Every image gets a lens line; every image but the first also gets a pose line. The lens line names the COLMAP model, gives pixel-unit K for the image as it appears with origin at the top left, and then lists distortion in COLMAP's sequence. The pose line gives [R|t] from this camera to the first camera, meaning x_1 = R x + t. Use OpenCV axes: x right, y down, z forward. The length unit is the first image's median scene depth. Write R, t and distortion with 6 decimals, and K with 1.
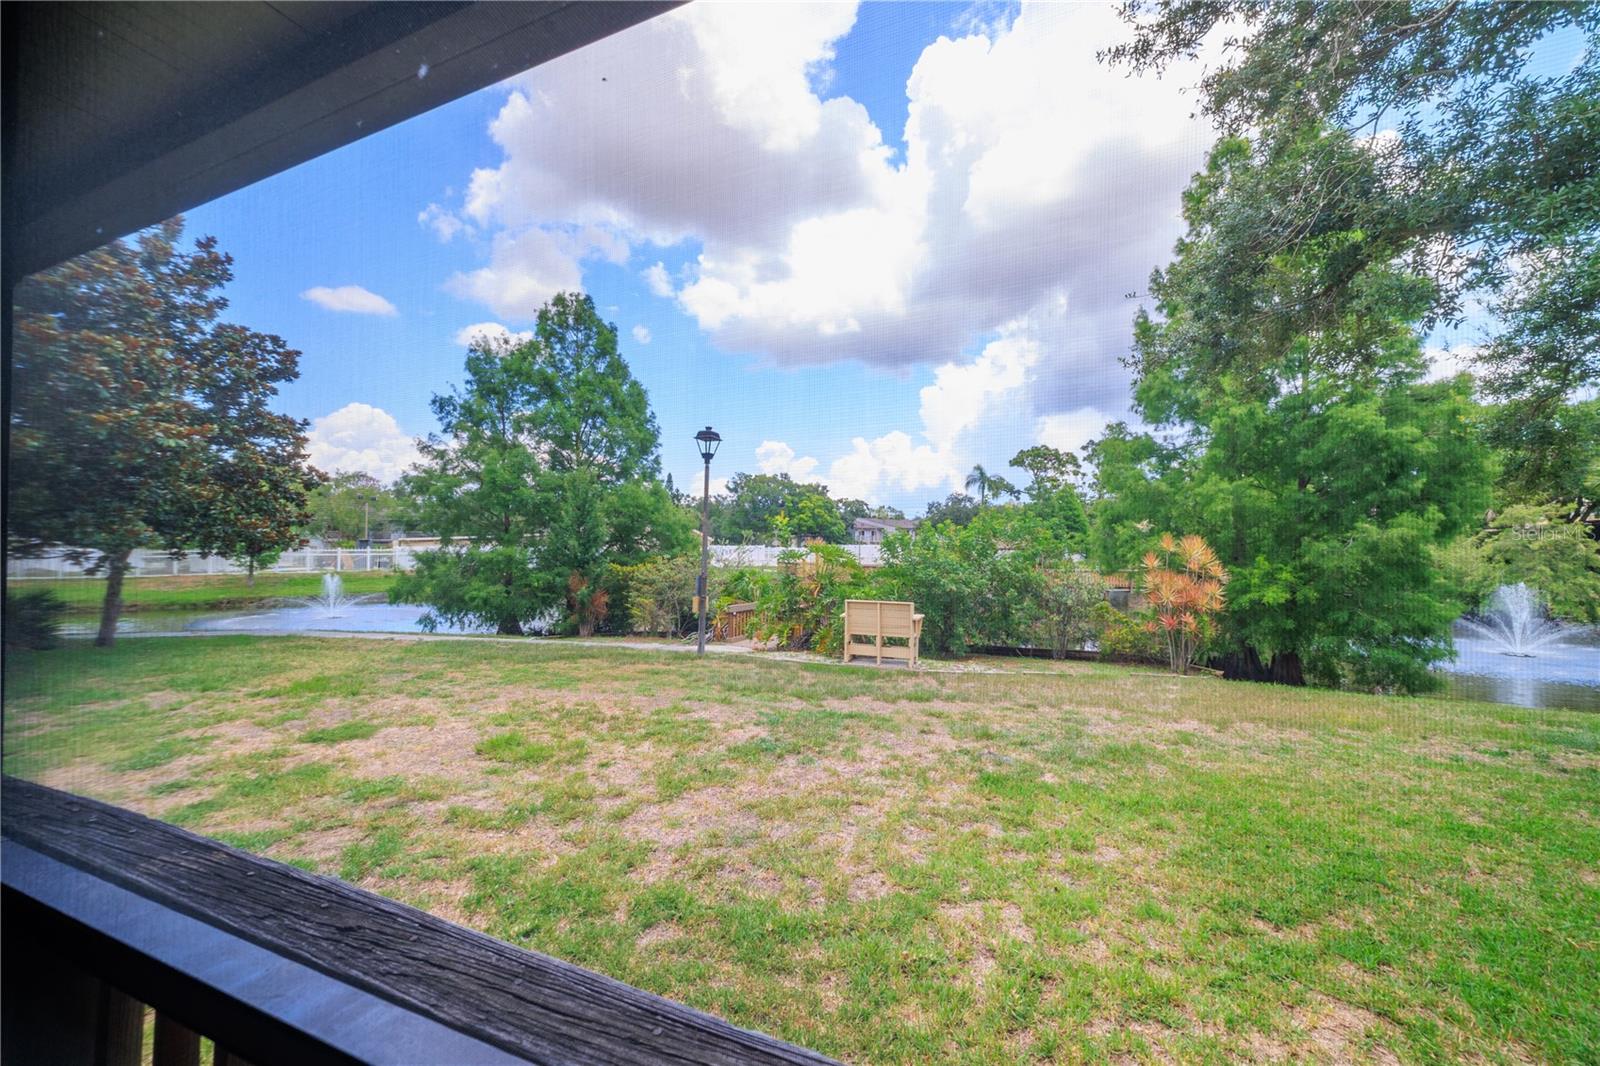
lens RADIAL K [[680.8, 0, 791.0], [0, 680.8, 525.7], [0, 0, 1]] dist [0.004841, -0.000188]
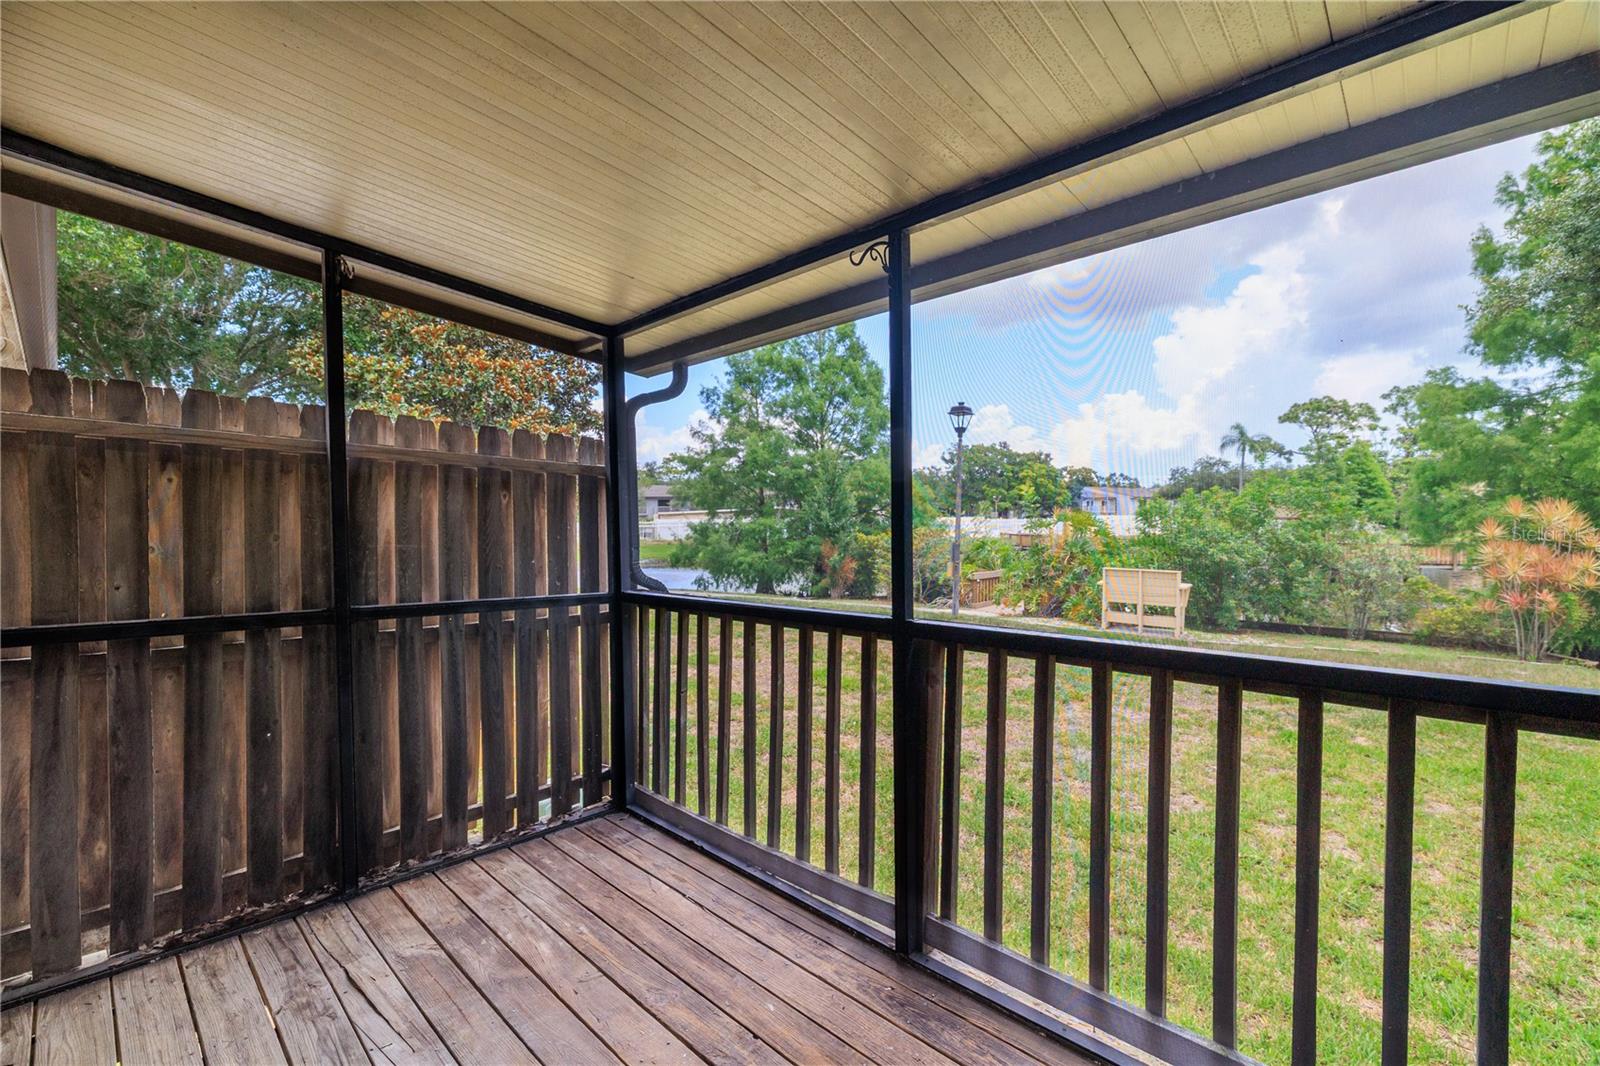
lens RADIAL K [[680.8, 0, 786.6], [0, 680.8, 527.8], [0, 0, 1]] dist [0.004841, -0.000188]
pose [[0.952572, -0.001599, -0.304308, -0.042369], [0.014716, 0.999058, 0.040817, 0.001545], [0.303956, -0.043359, 0.951699, -0.069630]]
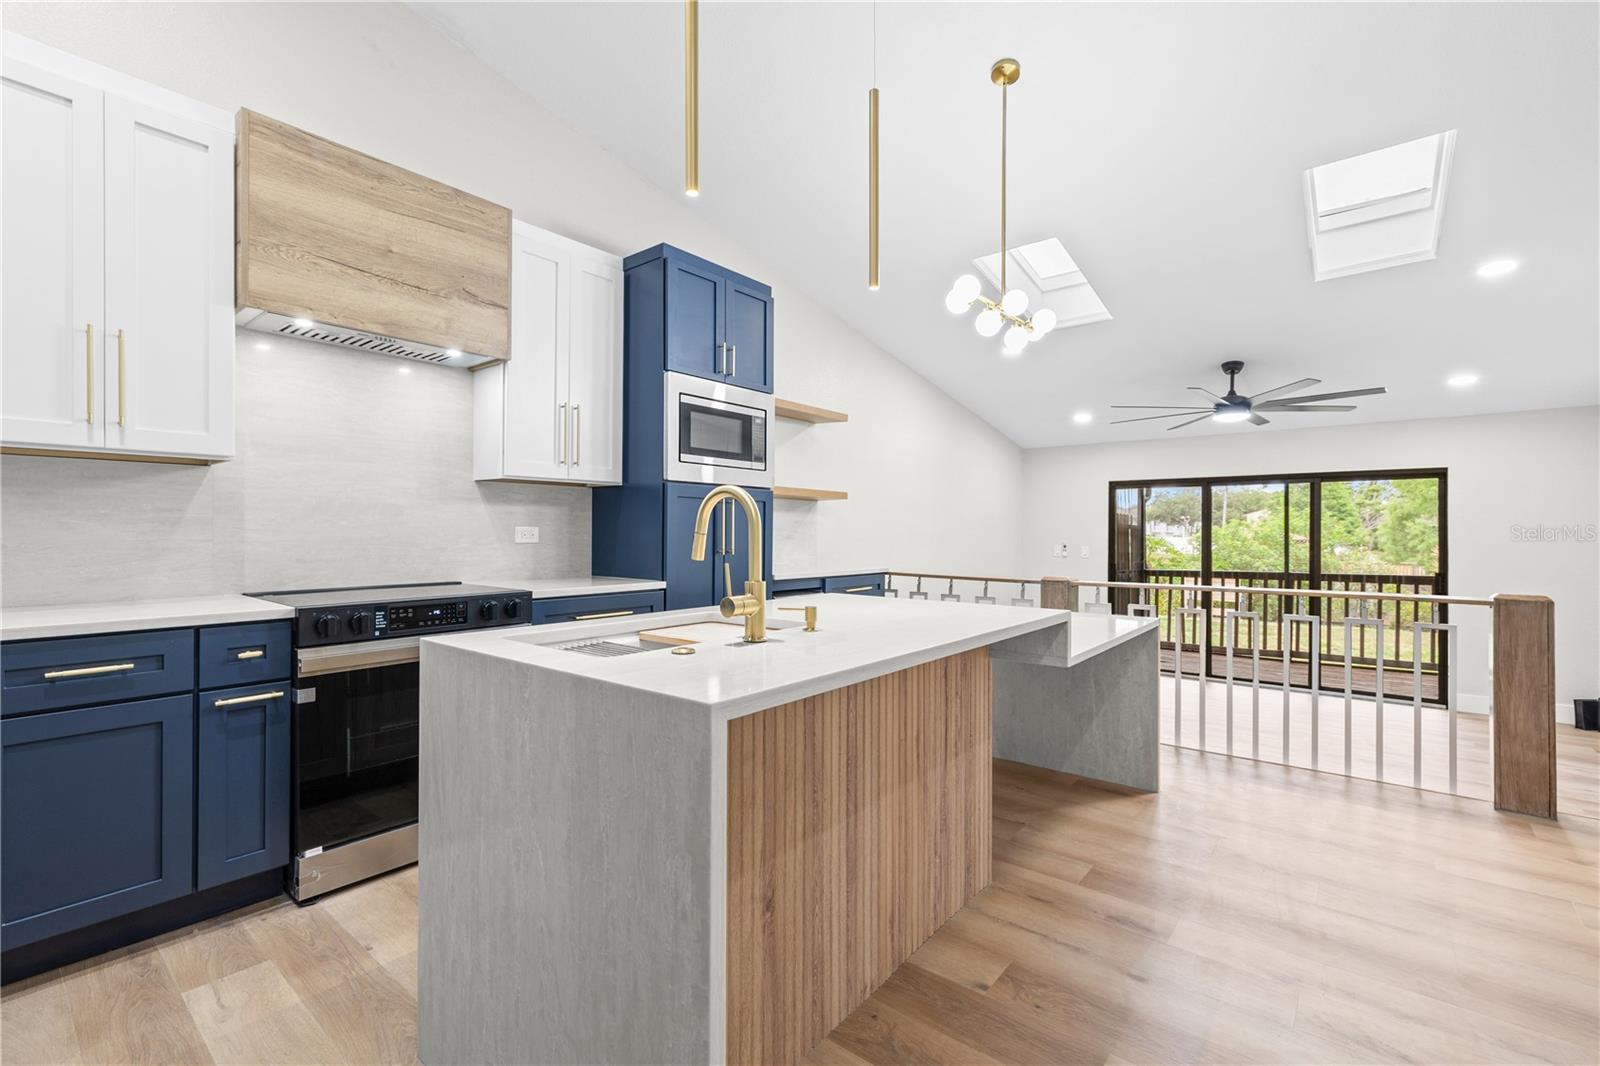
lens RADIAL K [[680.8, 0, 798.5], [0, 680.8, 538.3], [0, 0, 1]] dist [0.004841, -0.000188]
pose [[0.964489, 0.007217, -0.264026, -0.249925], [0.001727, 0.999433, 0.033628, -0.015348], [0.264119, -0.032889, 0.963929, -0.467671]]
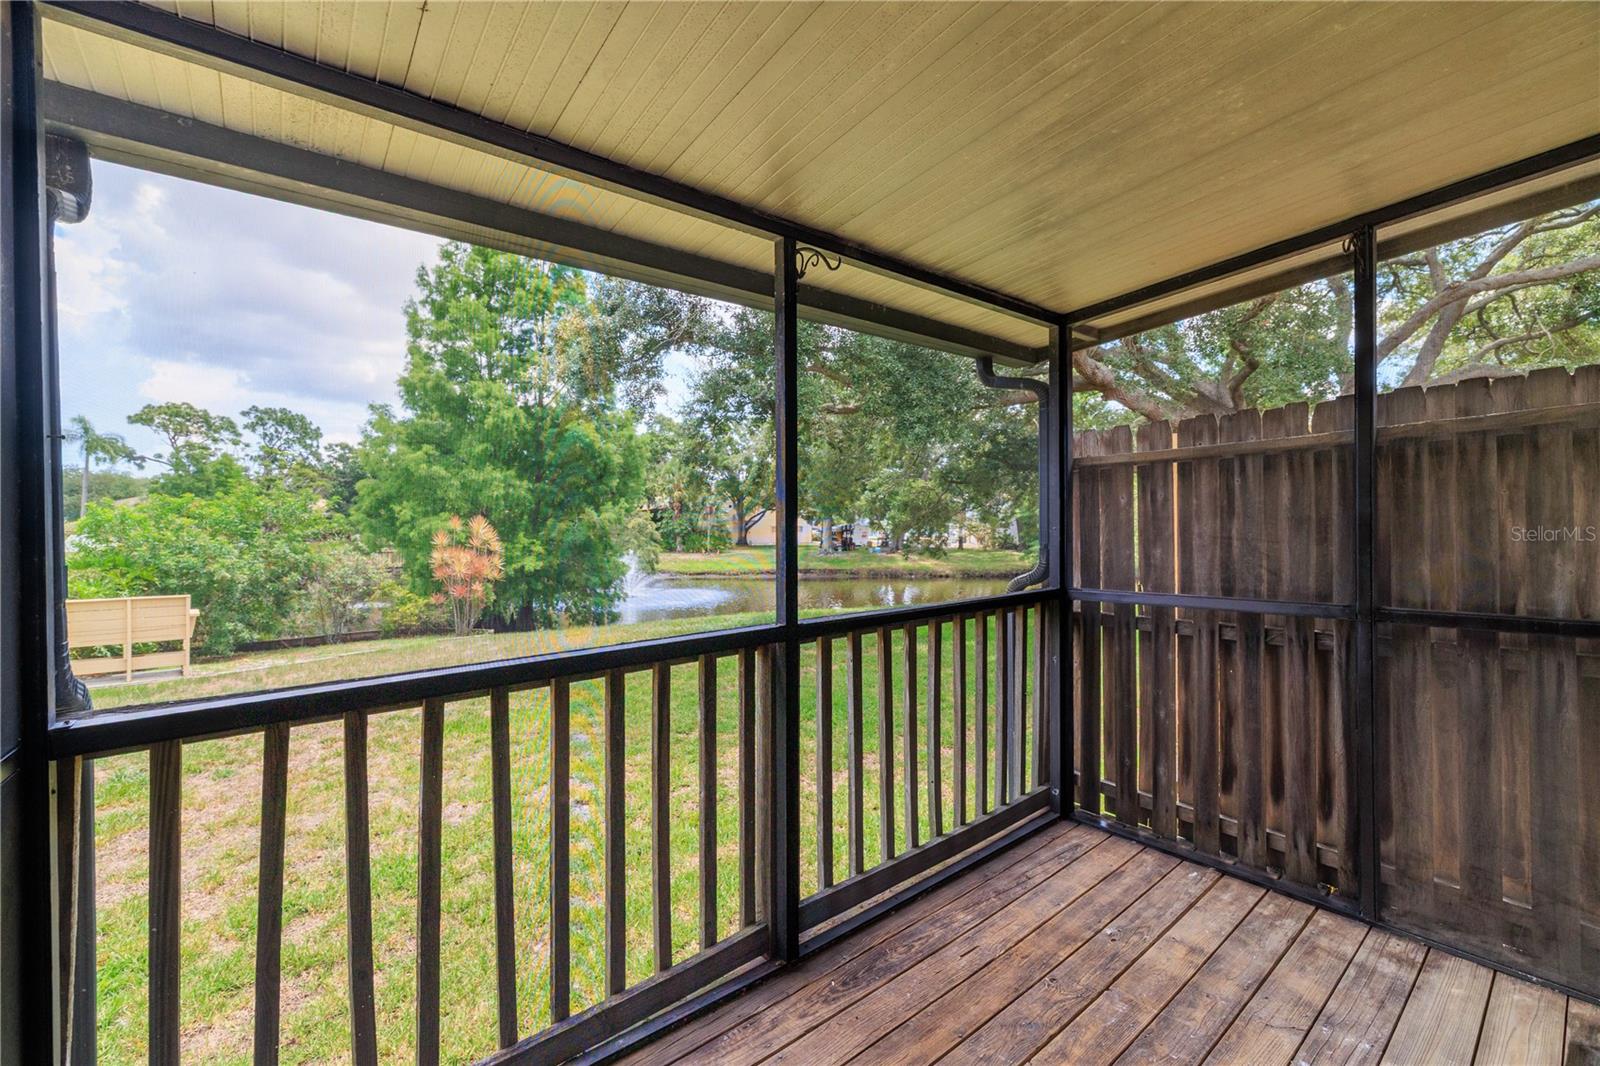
lens RADIAL K [[680.8, 0, 802.7], [0, 680.8, 522.2], [0, 0, 1]] dist [0.004841, -0.000188]
pose [[0.437561, 0.003150, 0.899183, -0.163105], [-0.021194, 0.999752, 0.006811, 0.003994], [-0.898939, -0.022038, 0.437520, -0.006473]]
